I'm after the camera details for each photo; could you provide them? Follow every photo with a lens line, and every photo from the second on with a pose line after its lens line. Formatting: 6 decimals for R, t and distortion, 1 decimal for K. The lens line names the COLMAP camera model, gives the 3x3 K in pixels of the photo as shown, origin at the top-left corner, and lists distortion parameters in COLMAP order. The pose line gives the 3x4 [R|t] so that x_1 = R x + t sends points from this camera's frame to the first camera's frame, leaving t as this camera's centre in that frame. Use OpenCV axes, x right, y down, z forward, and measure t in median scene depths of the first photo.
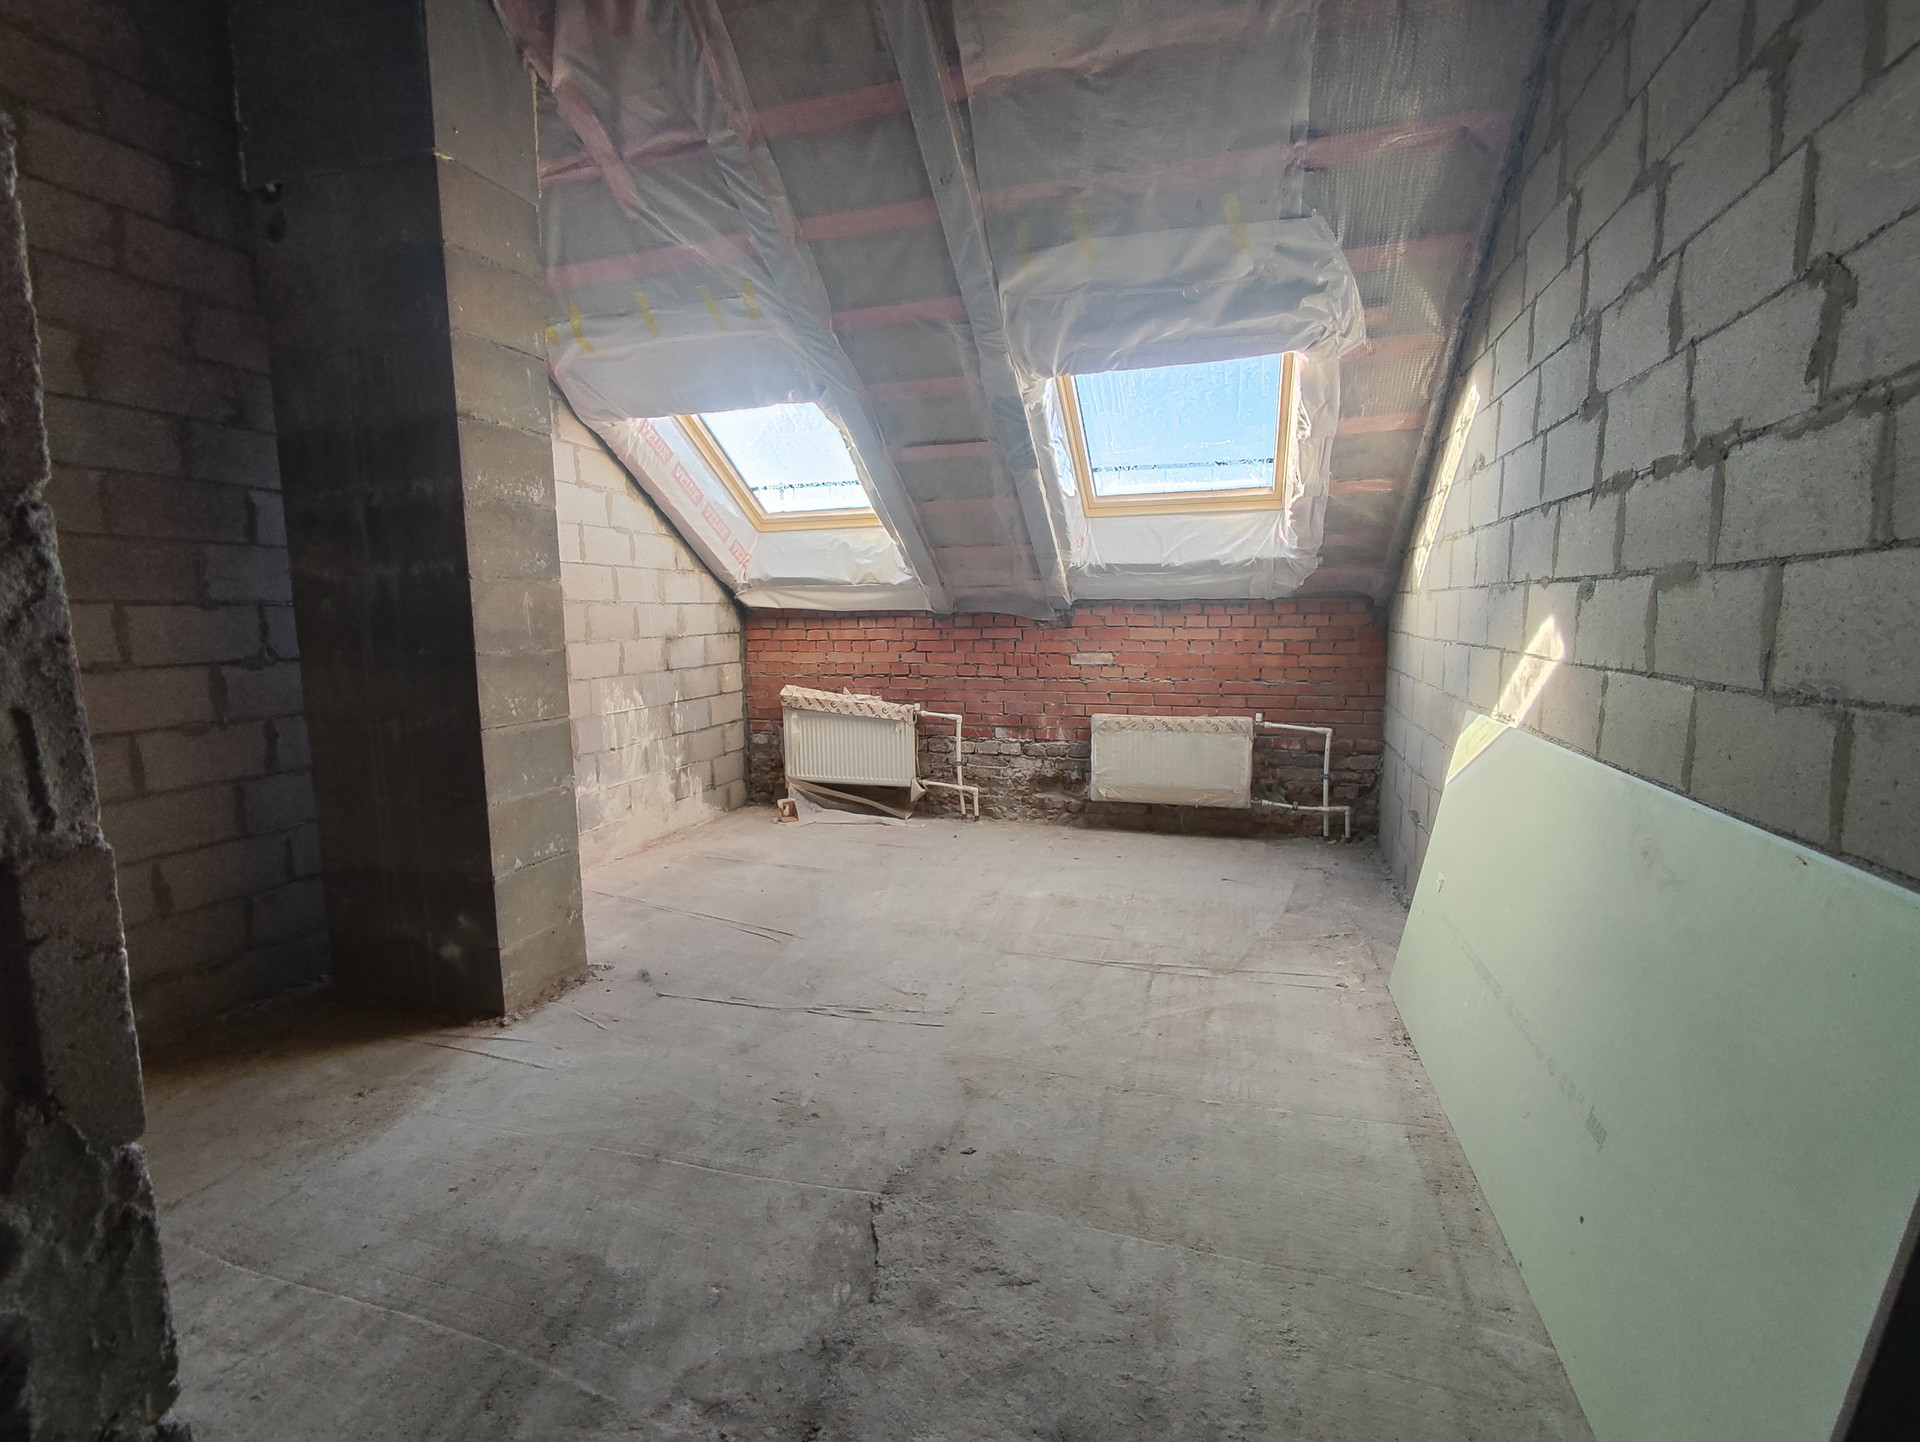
lens RADIAL K [[875.7, 0, 955.5], [0, 875.7, 726.2], [0, 0, 1]] dist [-0.002803, -0.001125]
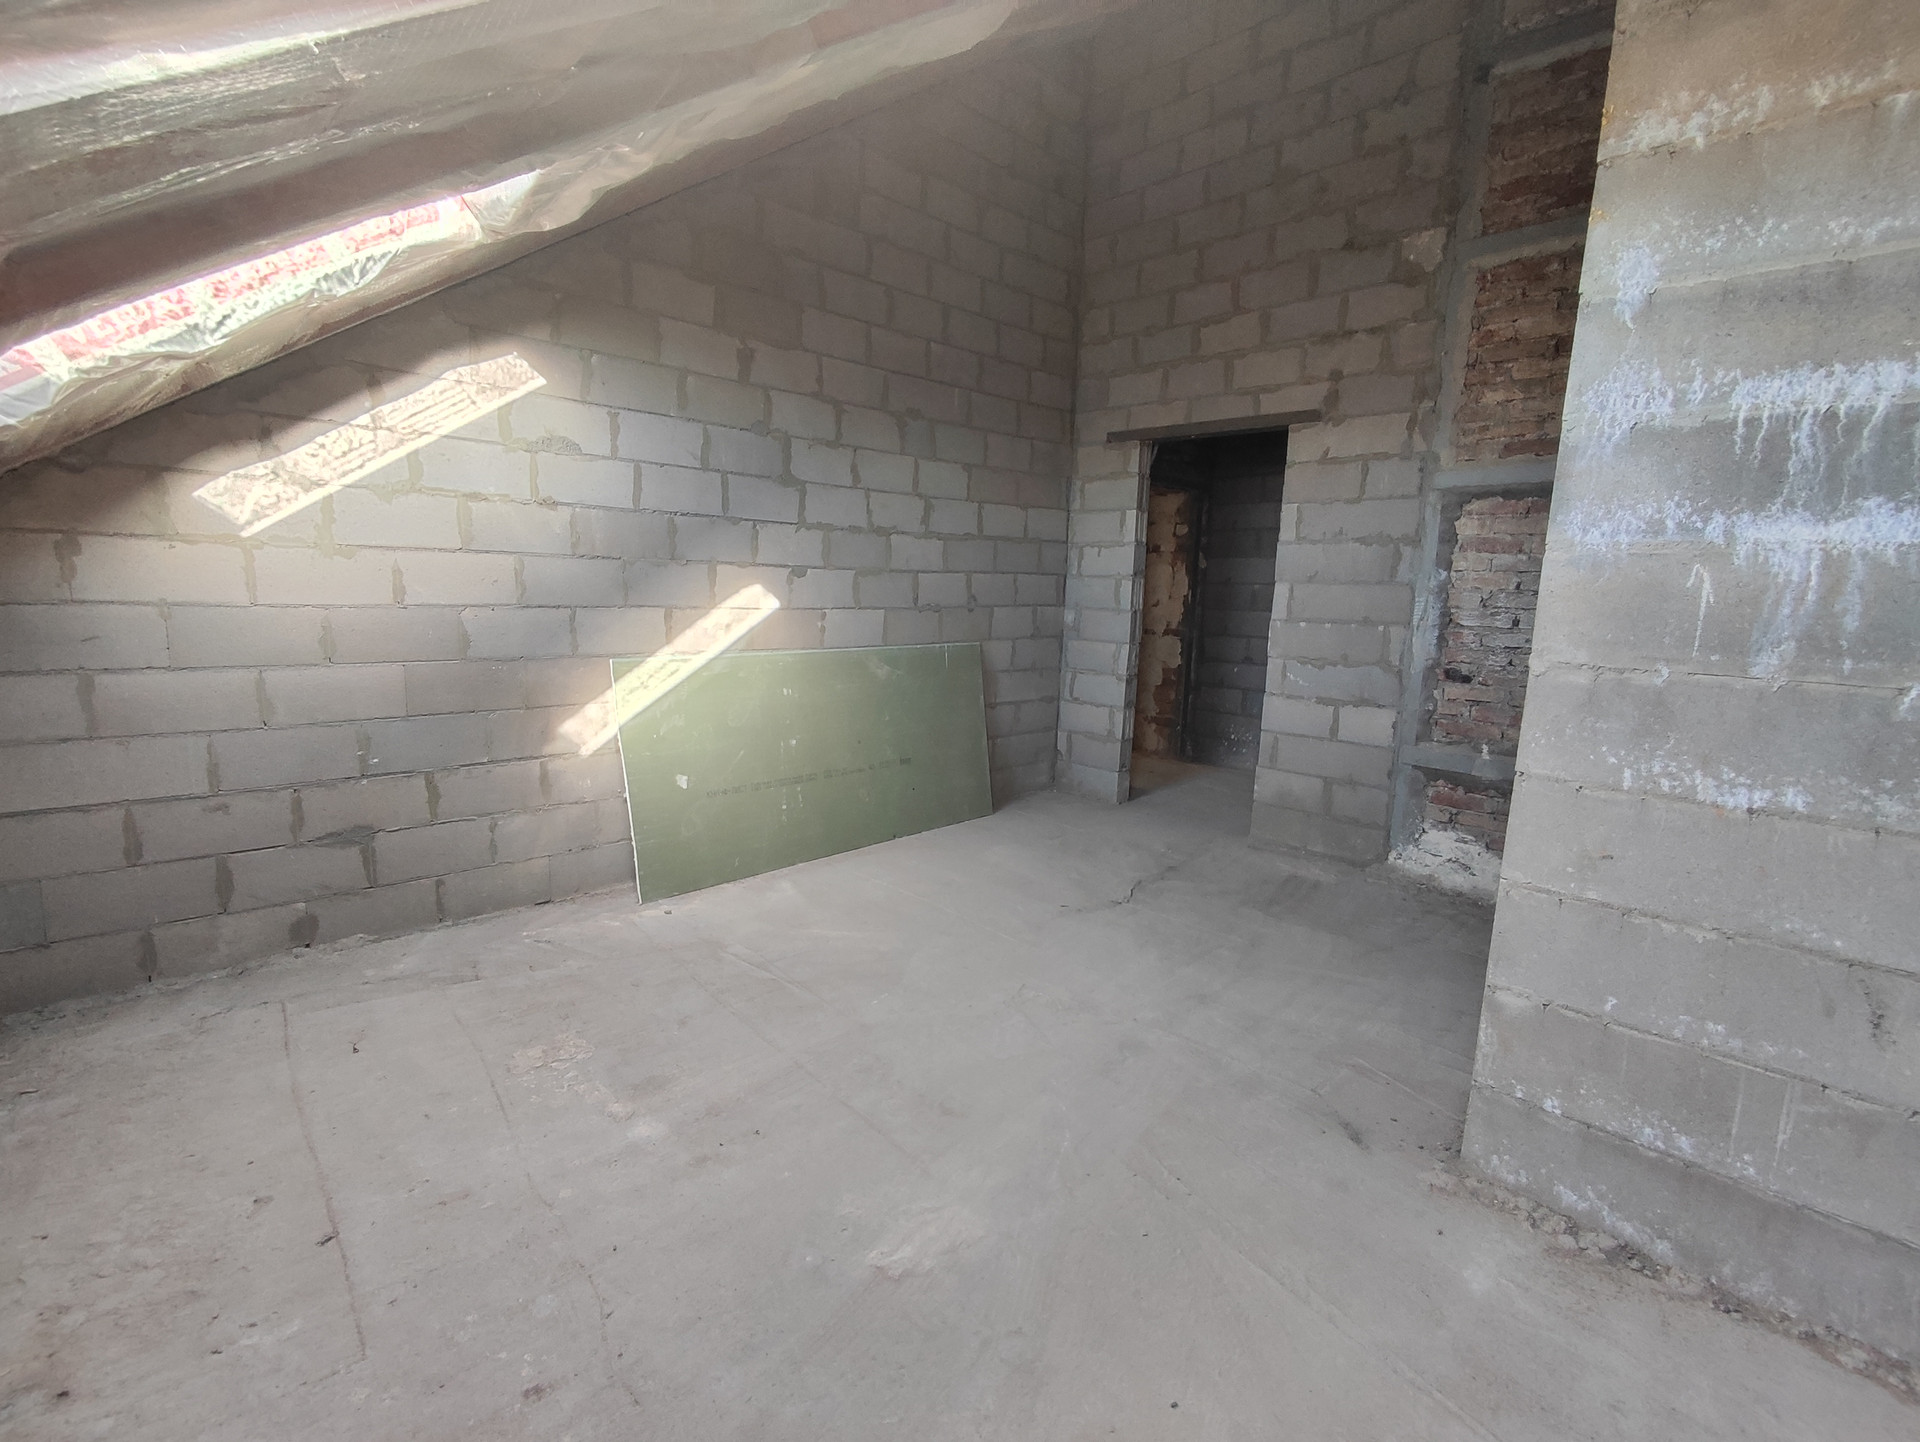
lens RADIAL K [[875.7, 0, 957.4], [0, 875.7, 725.6], [0, 0, 1]] dist [-0.002803, -0.001125]
pose [[-0.888784, -0.092288, 0.448938, -0.355223], [0.036285, 0.962275, 0.269649, -0.214476], [-0.456887, 0.255949, -0.851906, 1.637078]]
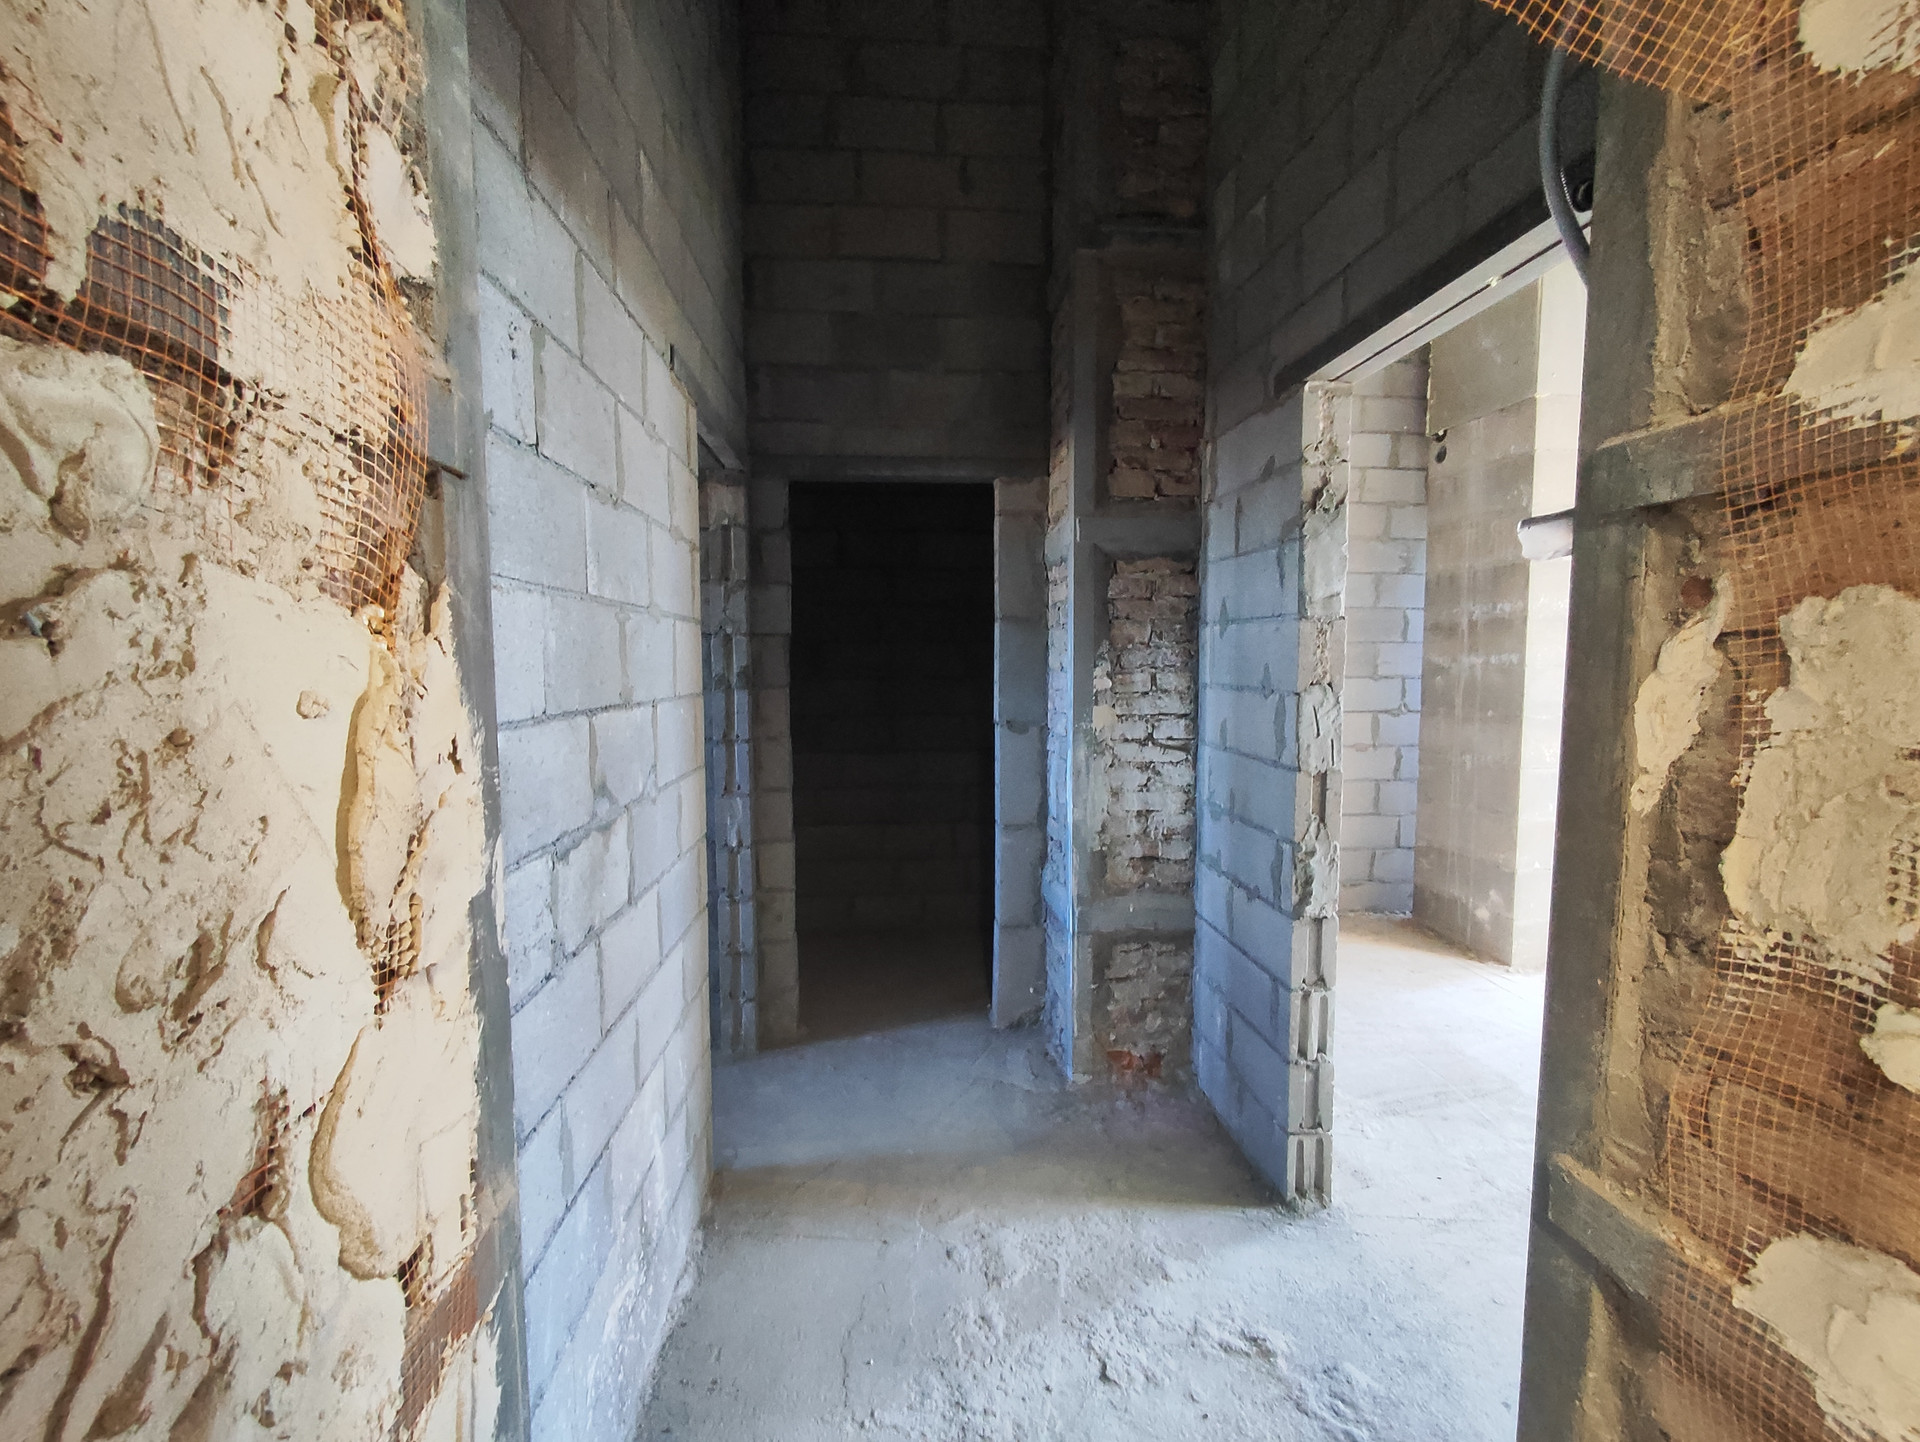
lens RADIAL K [[875.7, 0, 957.0], [0, 875.7, 725.9], [0, 0, 1]] dist [-0.002803, -0.001125]
pose [[0.404398, 0.078748, -0.911187, 0.354599], [-0.119705, 0.992273, 0.032629, -0.000877], [0.906715, 0.095879, 0.410700, -0.409715]]
